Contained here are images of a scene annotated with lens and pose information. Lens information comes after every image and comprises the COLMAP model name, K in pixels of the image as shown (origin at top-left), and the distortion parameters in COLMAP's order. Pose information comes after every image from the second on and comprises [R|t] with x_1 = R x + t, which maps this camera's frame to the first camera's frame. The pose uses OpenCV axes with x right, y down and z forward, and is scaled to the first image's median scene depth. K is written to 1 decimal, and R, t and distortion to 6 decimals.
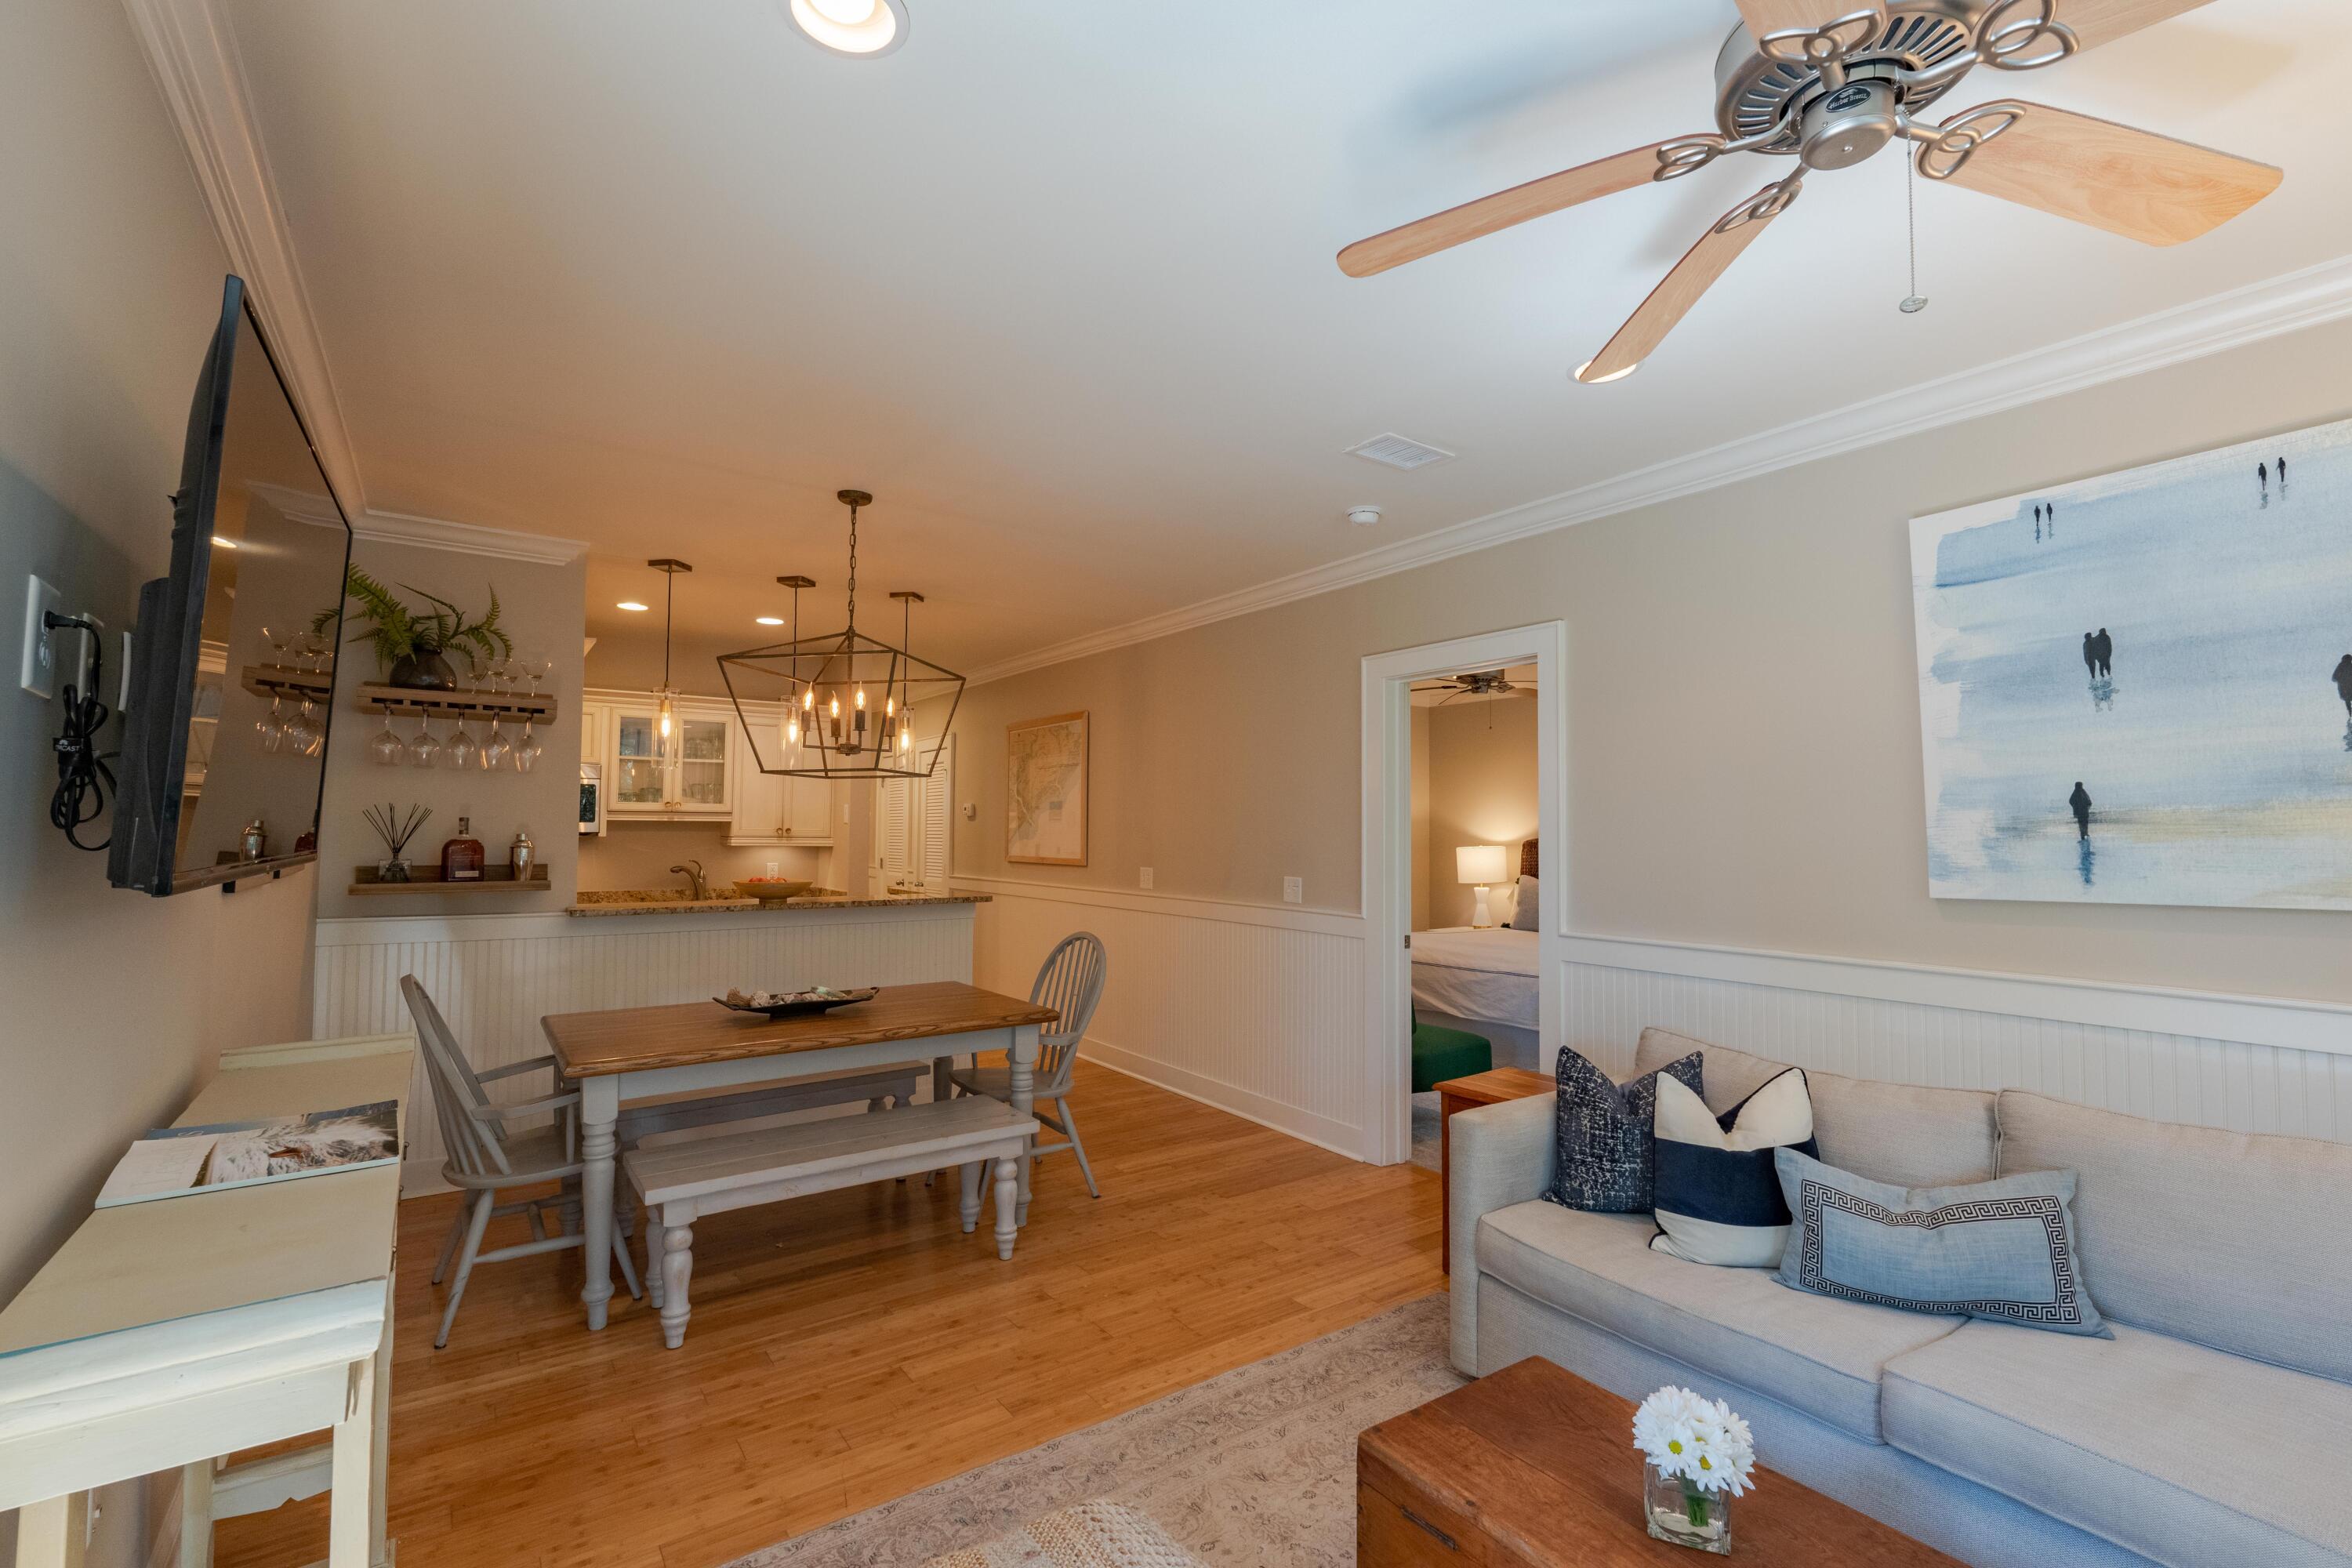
lens RADIAL K [[1023.9, 0, 1176.4], [0, 1023.9, 780.6], [0, 0, 1]] dist [-0.004353, 0.000552]
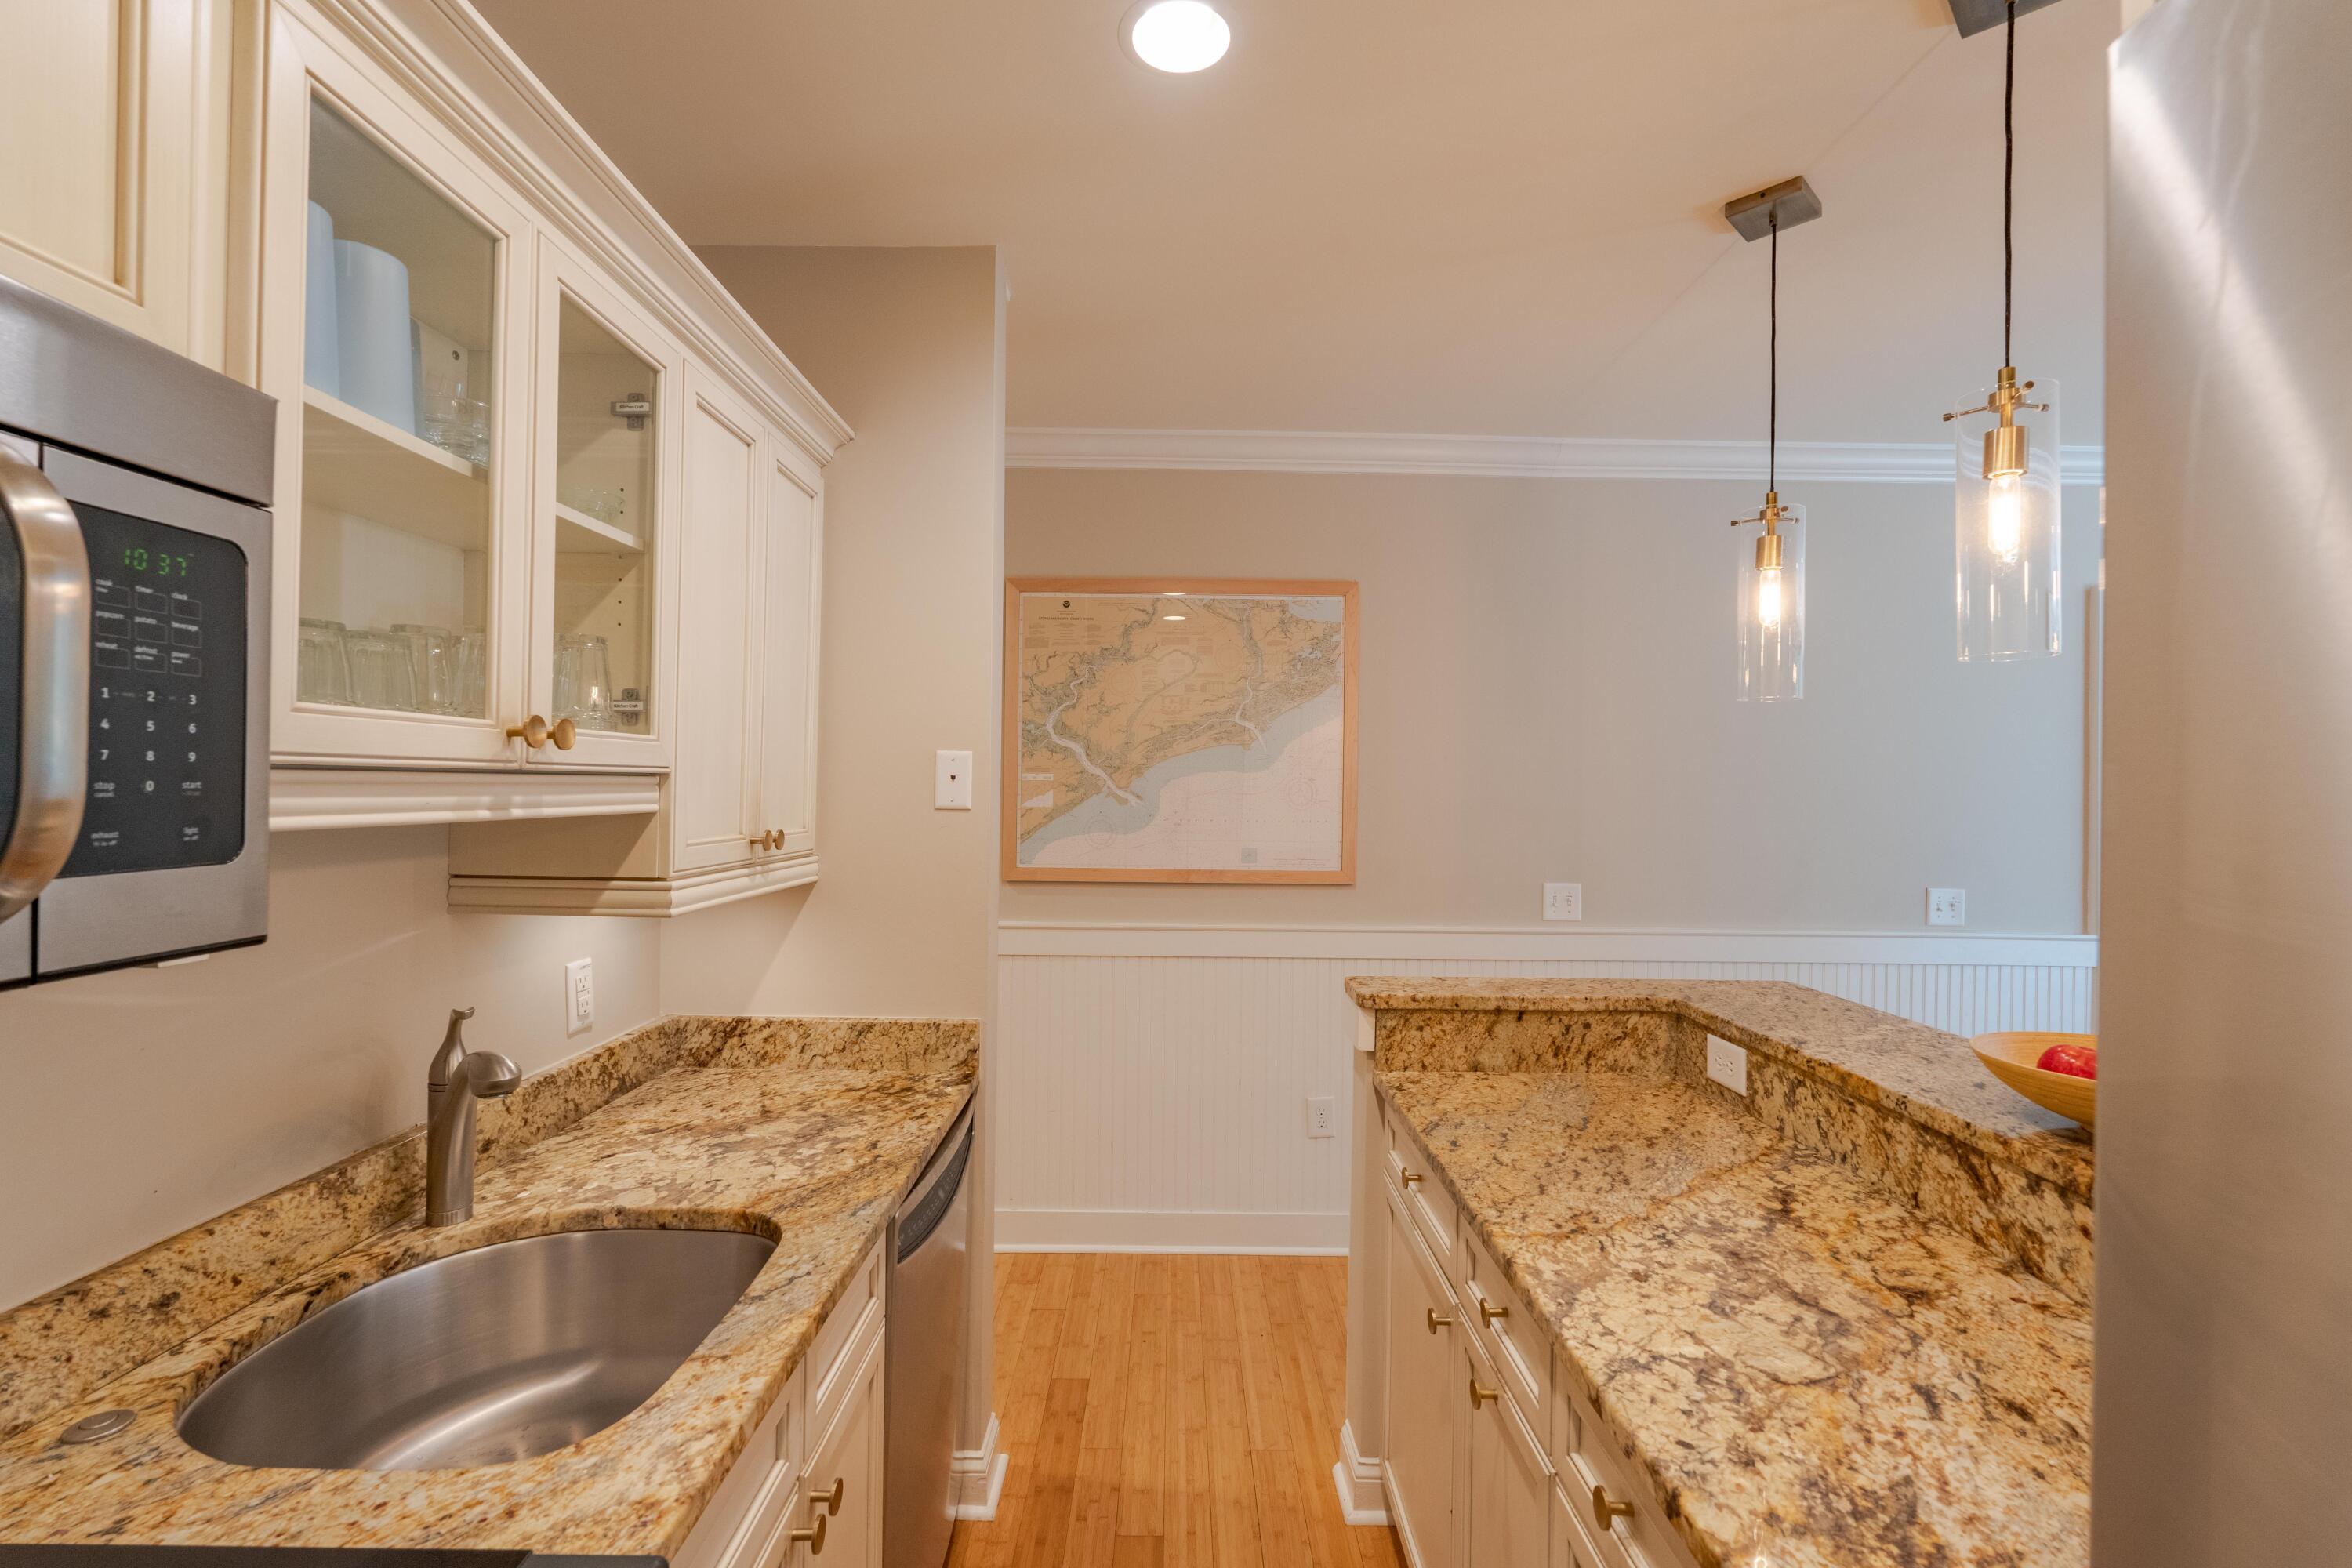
lens RADIAL K [[1023.9, 0, 1175.3], [0, 1023.9, 789.2], [0, 0, 1]] dist [-0.004353, 0.000552]
pose [[0.573594, -0.001658, 0.819138, -0.877901], [-0.049221, 0.998121, 0.036487, 0.032755], [-0.817659, -0.061247, 0.572435, 1.225124]]
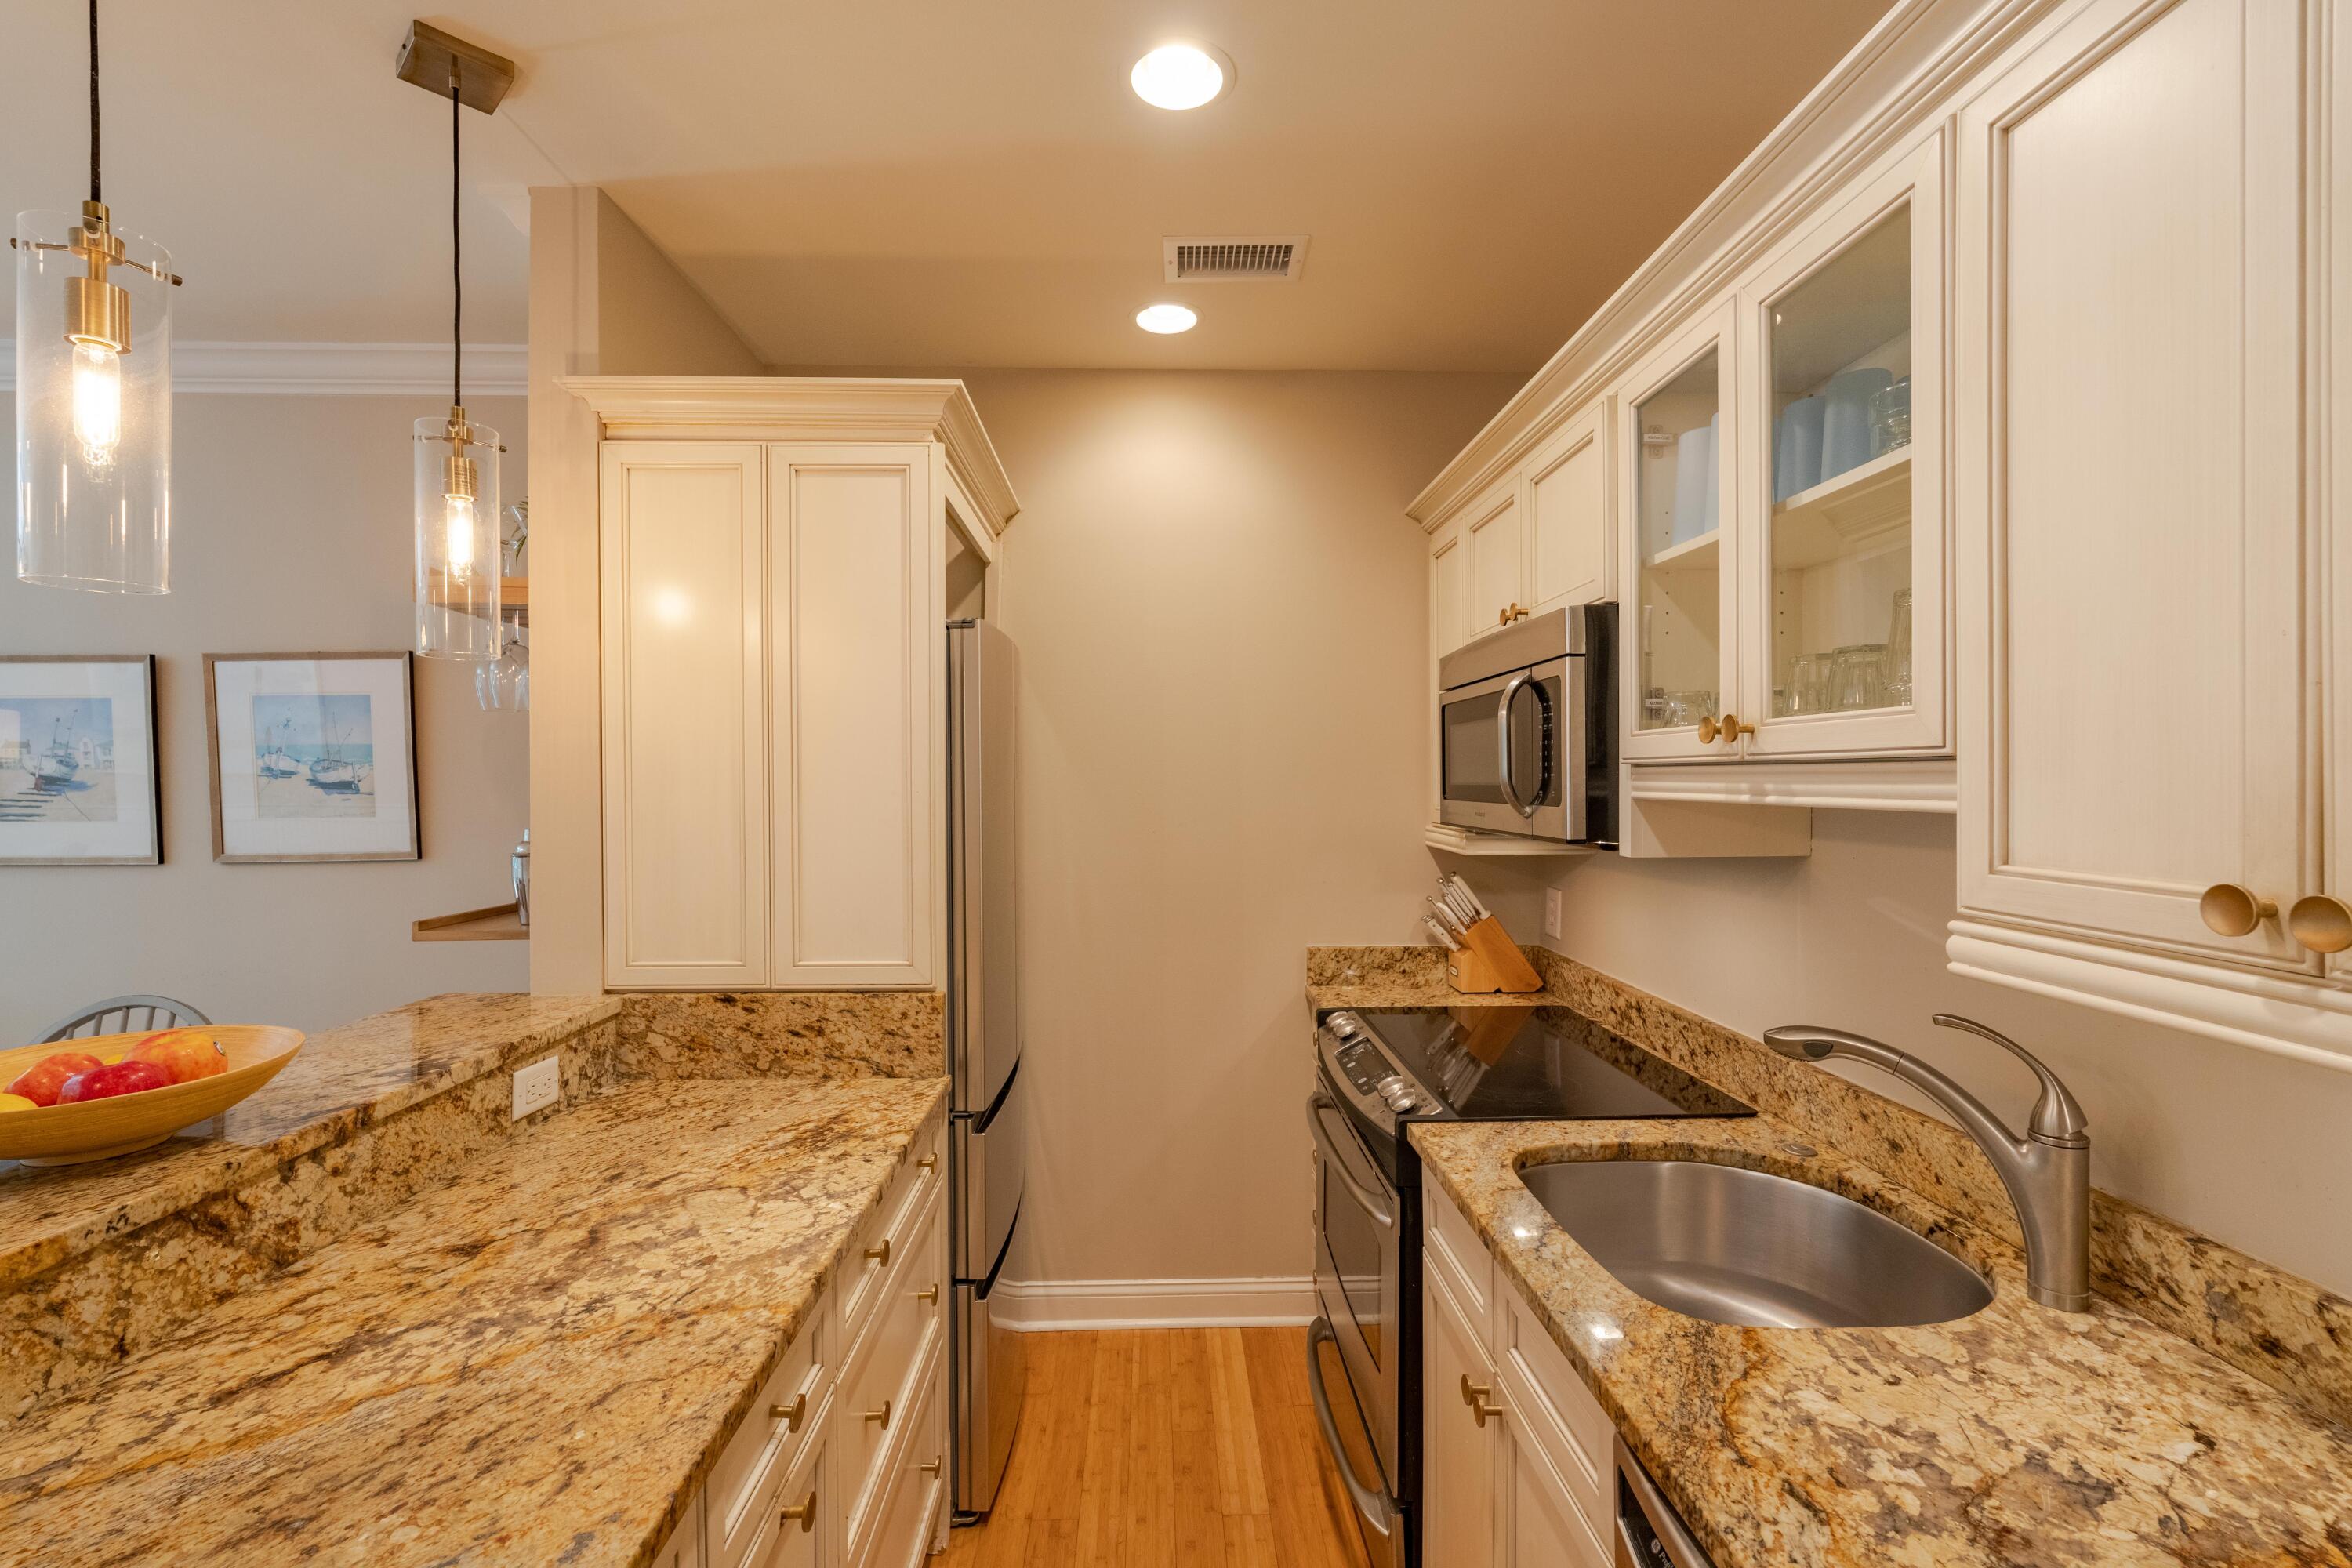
lens RADIAL K [[1023.9, 0, 1179.1], [0, 1023.9, 780.3], [0, 0, 1]] dist [-0.004353, 0.000552]
pose [[-0.551098, -0.002070, -0.834438, -0.384661], [0.039220, 0.998827, -0.028380, 0.054571], [0.833518, -0.048367, -0.550371, 1.558555]]
